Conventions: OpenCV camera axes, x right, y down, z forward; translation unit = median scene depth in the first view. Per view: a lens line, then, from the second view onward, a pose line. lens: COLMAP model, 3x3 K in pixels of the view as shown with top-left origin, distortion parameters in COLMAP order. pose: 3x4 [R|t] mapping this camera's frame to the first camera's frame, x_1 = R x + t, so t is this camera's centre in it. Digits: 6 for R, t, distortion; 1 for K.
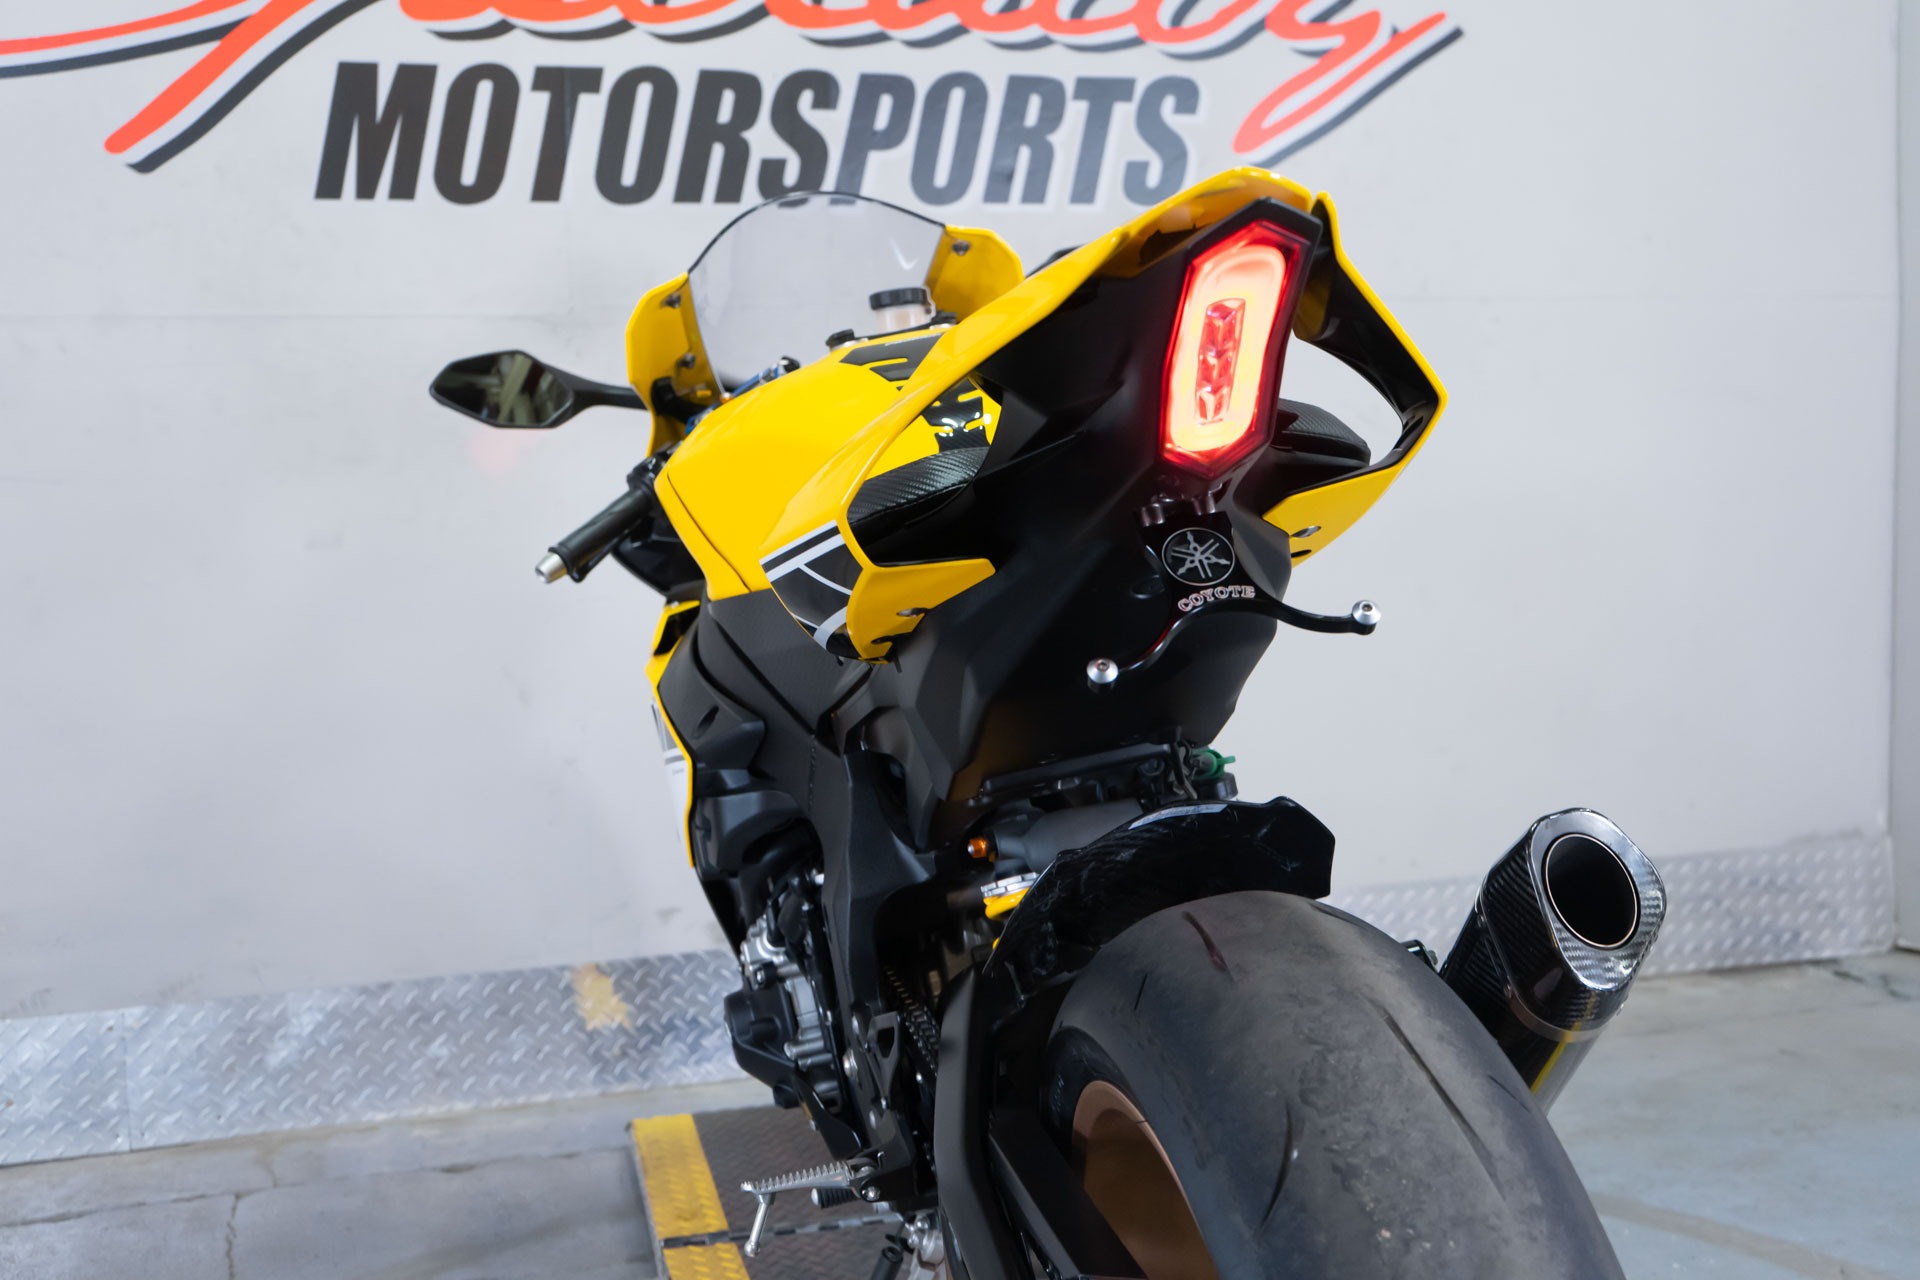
lens RADIAL K [[2180.6, 0, 960.0], [0, 2180.6, 640.0], [0, 0, 1]] dist [-0.002184, 0.029259]
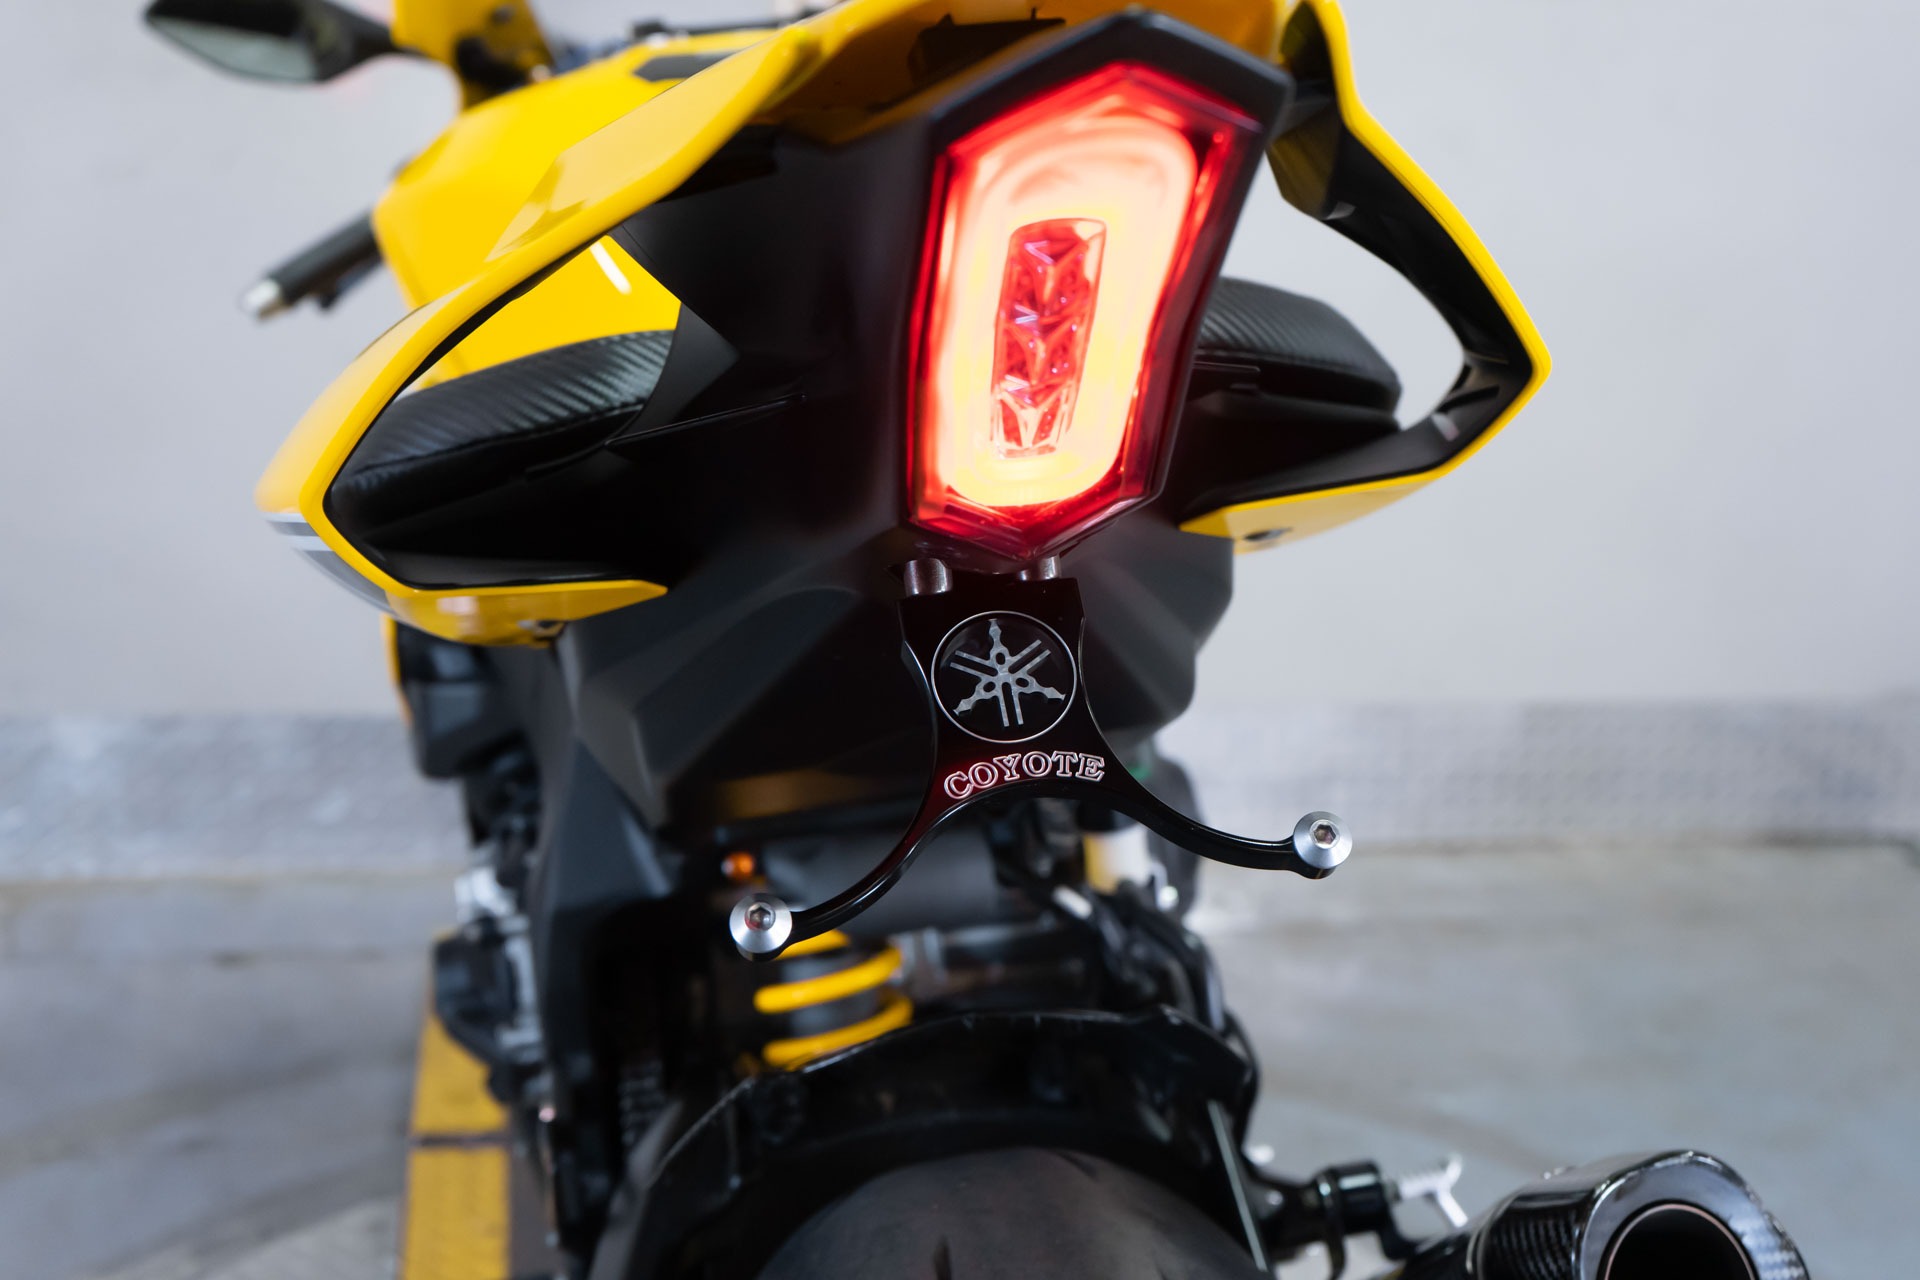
lens RADIAL K [[2280.0, 0, 960.0], [0, 2280.0, 640.0], [0, 0, 1]] dist [-0.027557, -0.017970]
pose [[0.994170, 0.107759, -0.003844, 0.100517], [-0.105741, 0.981292, 0.160889, -0.128710], [0.021109, -0.159544, 0.986965, 0.489449]]
